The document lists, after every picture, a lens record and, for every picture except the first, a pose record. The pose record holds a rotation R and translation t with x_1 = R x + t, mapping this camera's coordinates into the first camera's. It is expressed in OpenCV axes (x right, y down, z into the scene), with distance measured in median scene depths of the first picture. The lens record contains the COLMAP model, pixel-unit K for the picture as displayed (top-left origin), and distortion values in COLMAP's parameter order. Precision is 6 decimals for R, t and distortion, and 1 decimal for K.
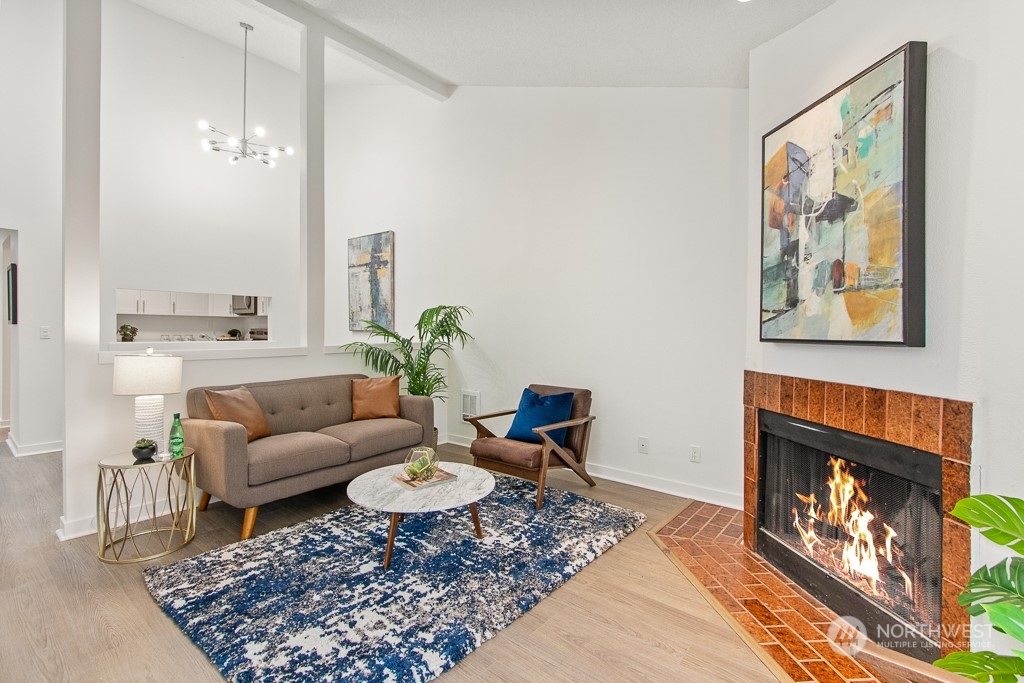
lens RADIAL K [[478.4, 0, 510.4], [0, 478.4, 334.9], [0, 0, 1]] dist [0.010255, -0.002402]
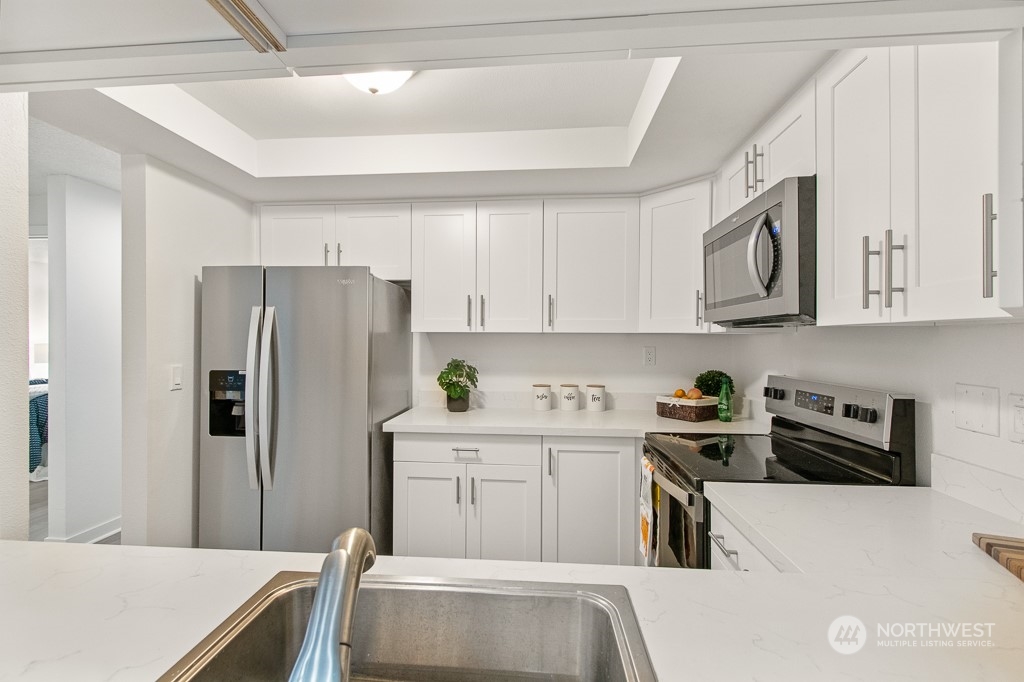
lens RADIAL K [[478.4, 0, 508.3], [0, 478.4, 339.6], [0, 0, 1]] dist [0.010255, -0.002402]
pose [[0.584649, -0.007632, -0.811251, -1.372072], [-0.006112, 0.999886, -0.013812, -0.097553], [0.811264, 0.013034, 0.584535, 2.442196]]
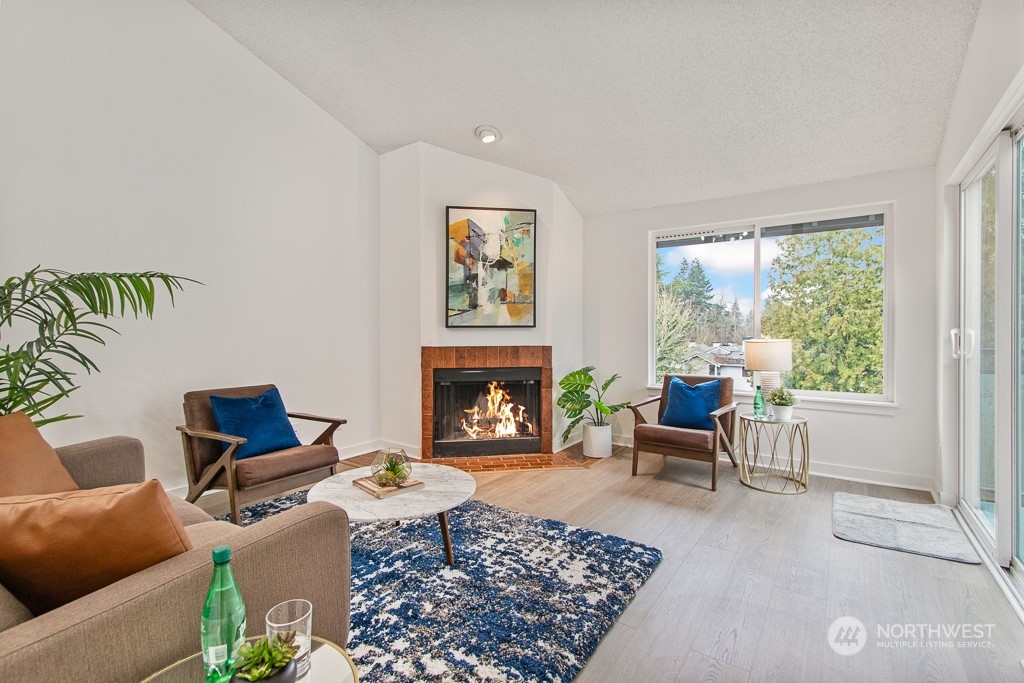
lens RADIAL K [[478.4, 0, 503.7], [0, 478.4, 340.5], [0, 0, 1]] dist [0.010255, -0.002402]
pose [[-0.087418, -0.026642, 0.995815, -1.217387], [0.011863, 0.999544, 0.027783, 0.015611], [-0.996101, 0.014243, -0.087062, 0.982524]]
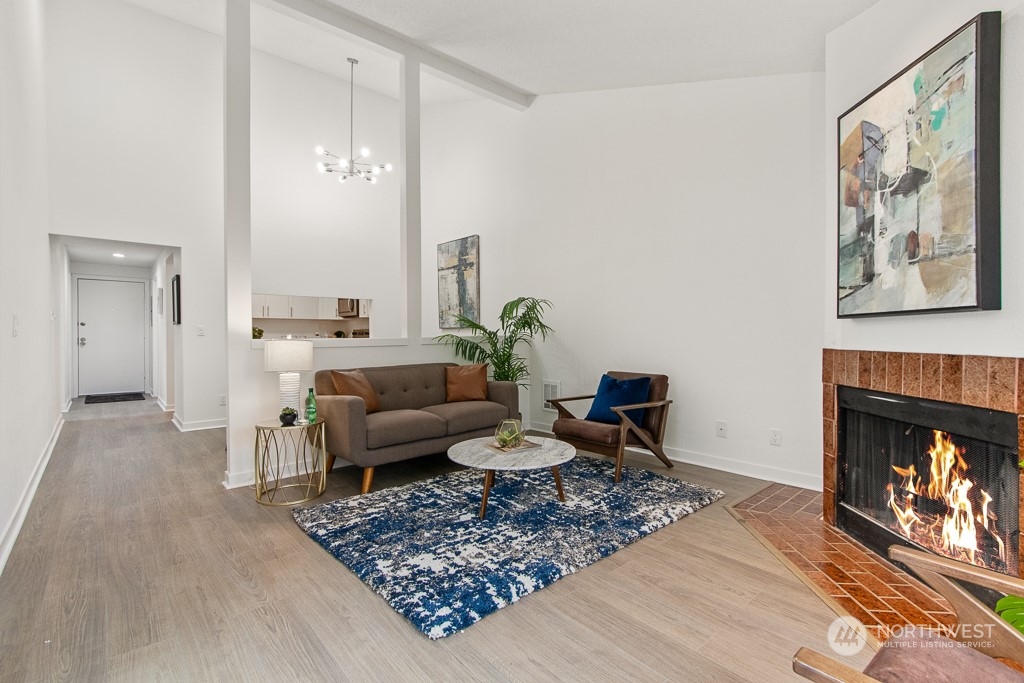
lens RADIAL K [[478.4, 0, 507.3], [0, 478.4, 340.6], [0, 0, 1]] dist [0.010255, -0.002402]
pose [[0.985773, -0.008325, -0.167873, -0.000619], [0.008084, 0.999965, -0.002119, 0.059649], [0.167885, 0.000732, 0.985806, -0.131280]]
